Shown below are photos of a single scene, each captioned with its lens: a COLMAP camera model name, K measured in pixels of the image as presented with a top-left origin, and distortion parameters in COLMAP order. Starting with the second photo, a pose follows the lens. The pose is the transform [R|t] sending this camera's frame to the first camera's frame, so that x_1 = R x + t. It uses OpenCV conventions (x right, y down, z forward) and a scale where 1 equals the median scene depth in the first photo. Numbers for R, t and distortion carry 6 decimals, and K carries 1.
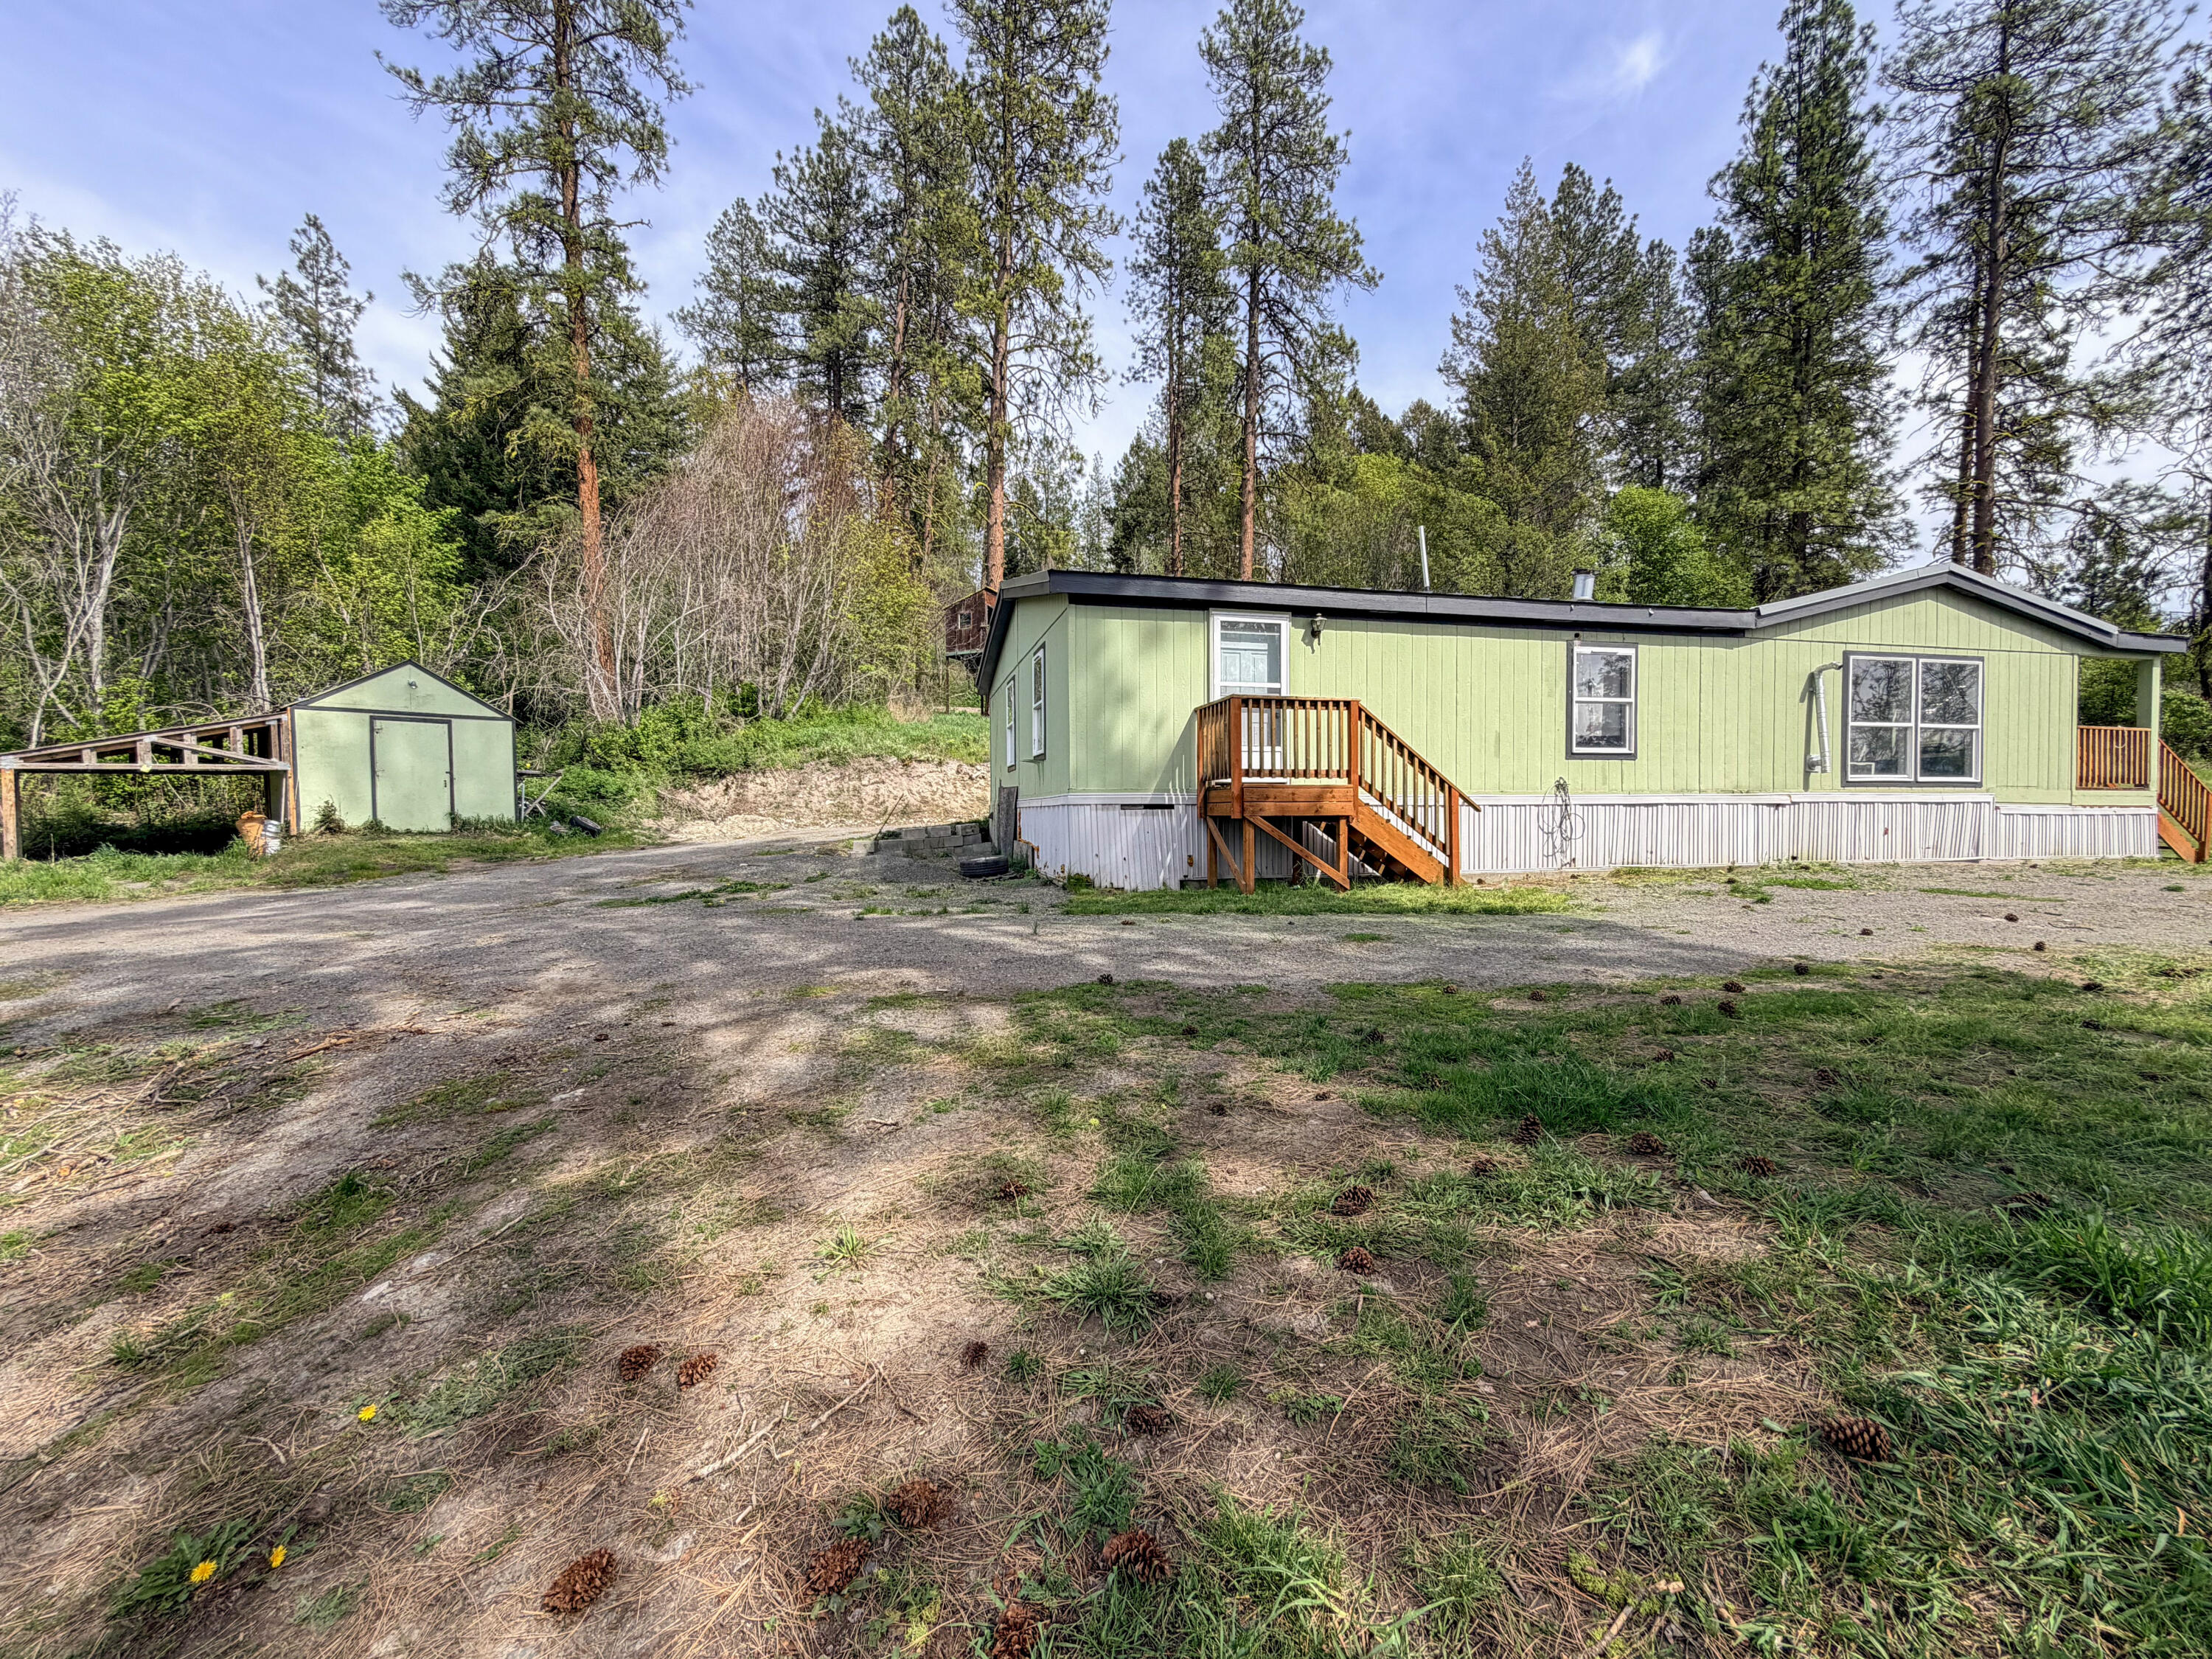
lens RADIAL K [[898.4, 0, 1100.7], [0, 898.4, 835.1], [0, 0, 1]] dist [0.000306, -0.000062]
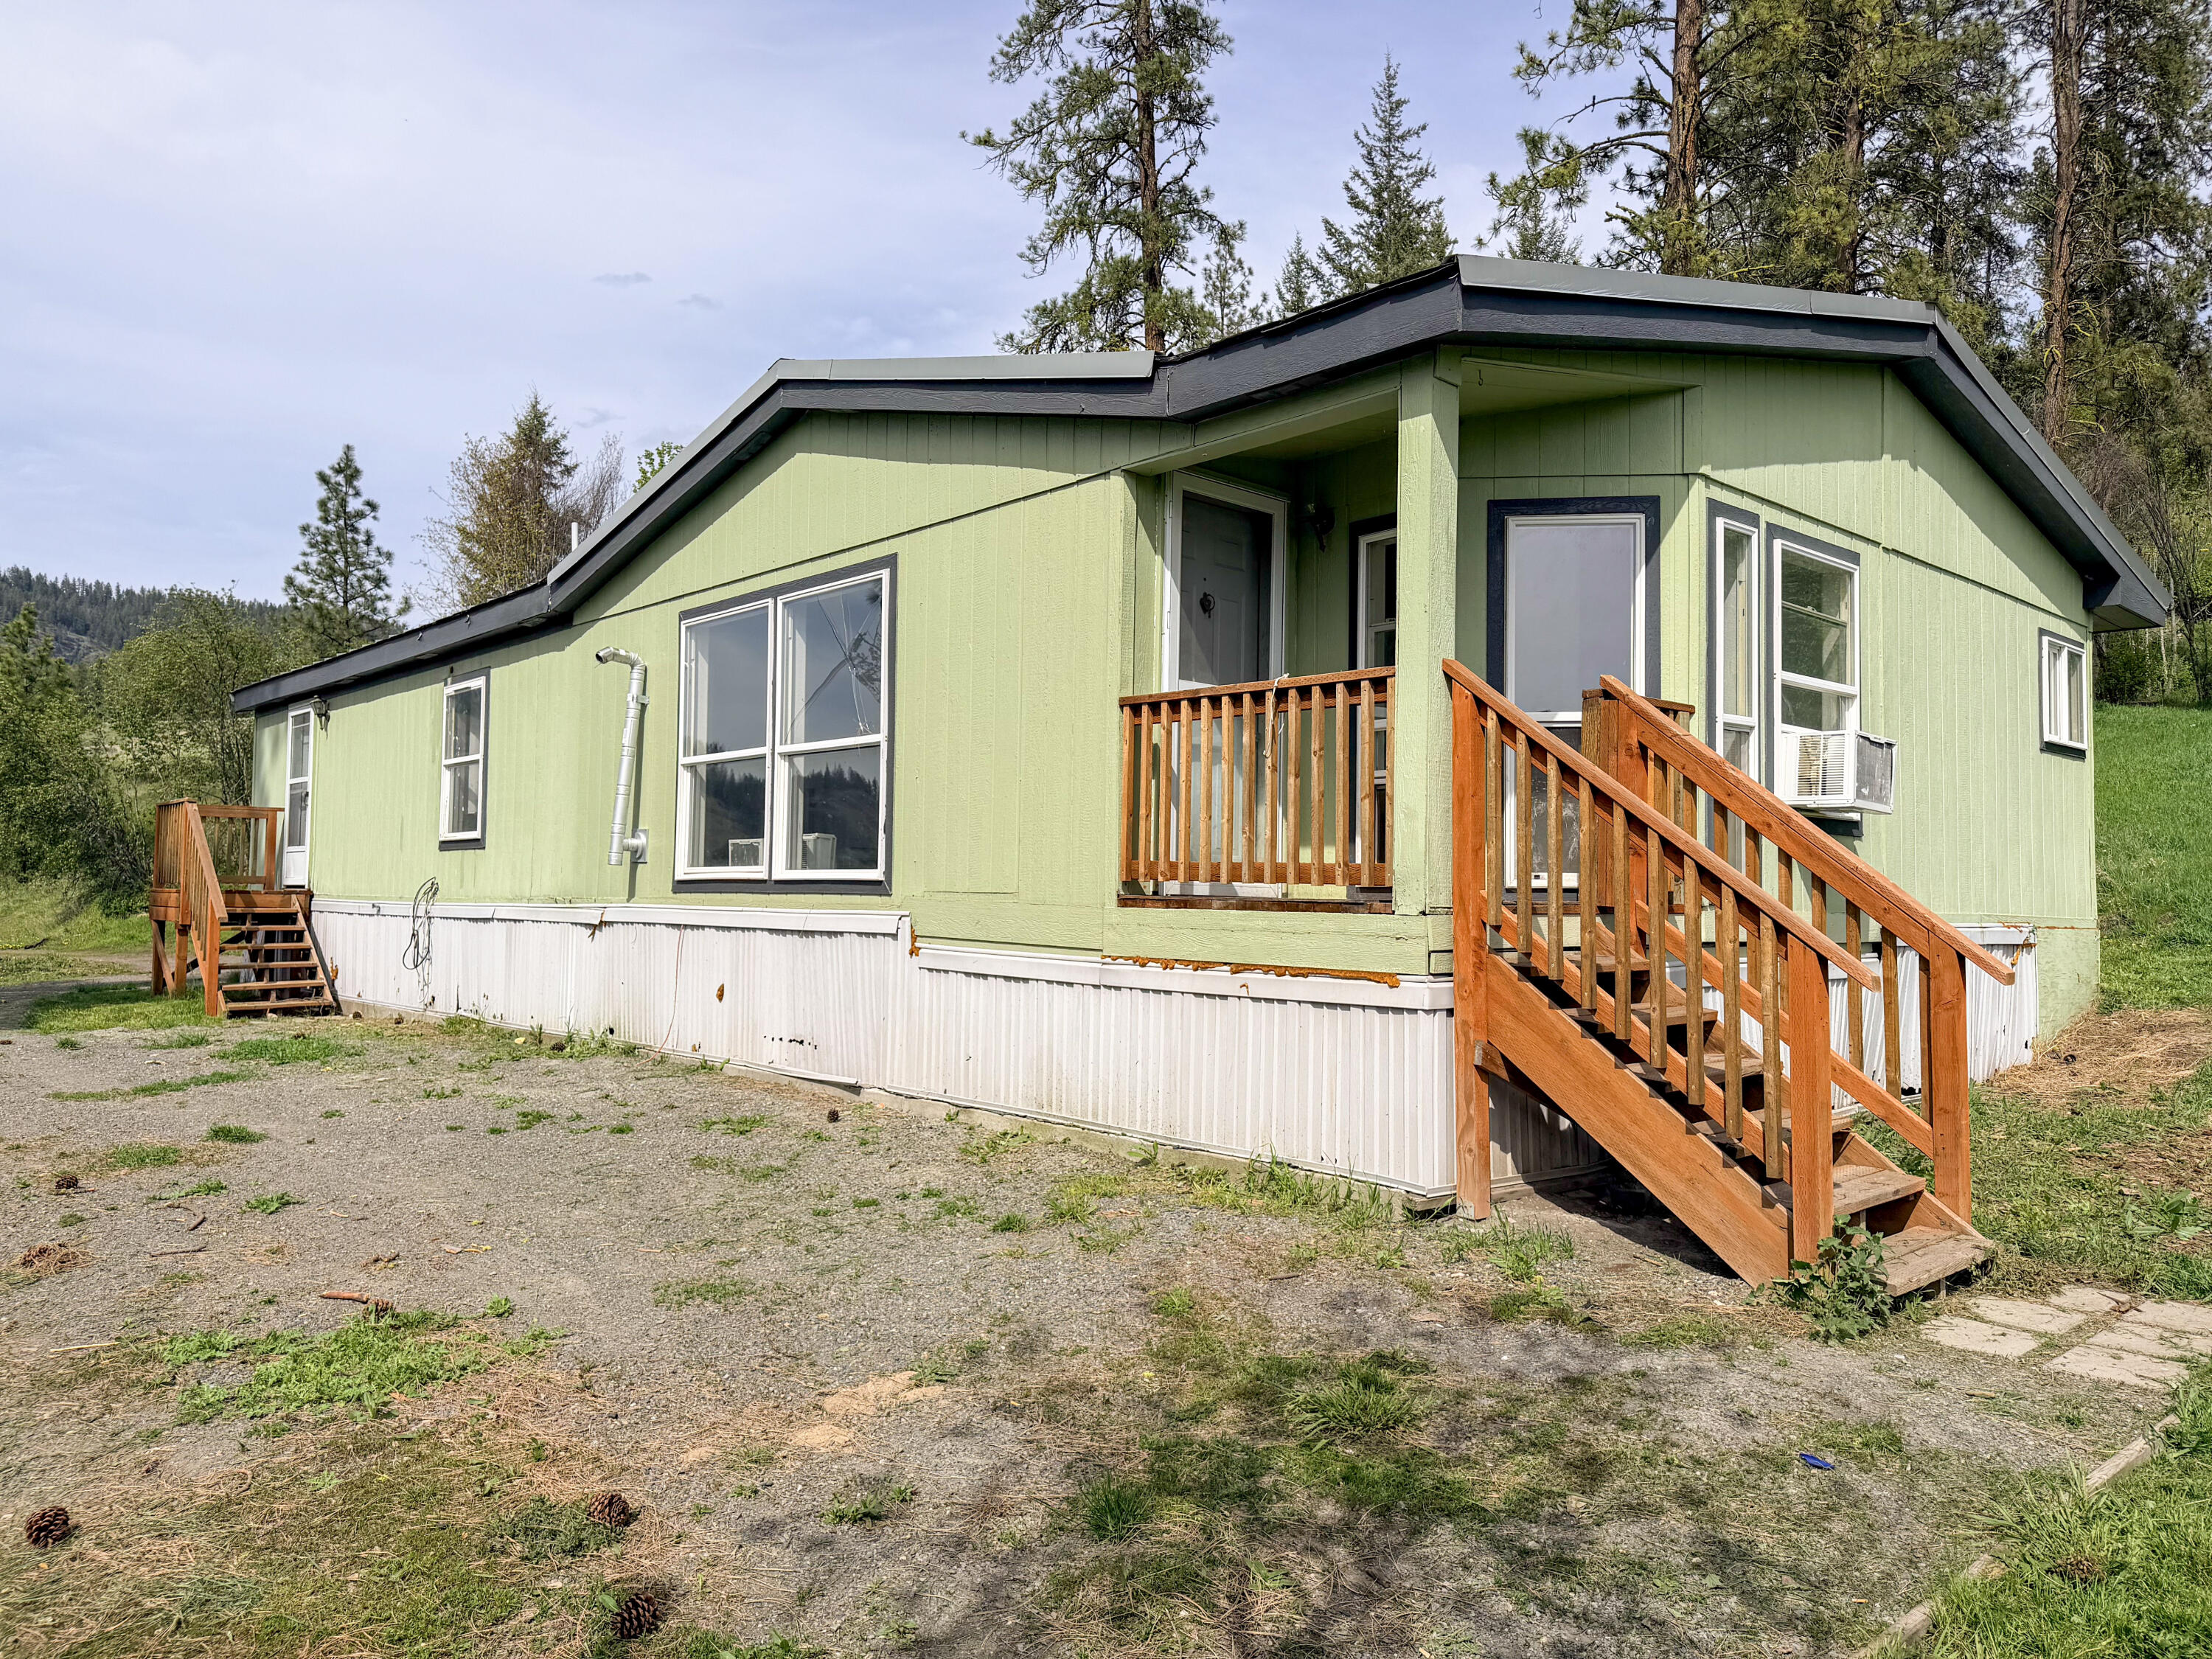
lens RADIAL K [[1537.8, 0, 1117.8], [0, 1537.8, 823.8], [0, 0, 1]] dist [0.154286, -0.283020]
pose [[0.481684, -0.030839, -0.875802, 1.339052], [-0.037054, 0.997770, -0.055514, -0.042277], [0.875561, 0.059192, 0.479467, 0.645505]]
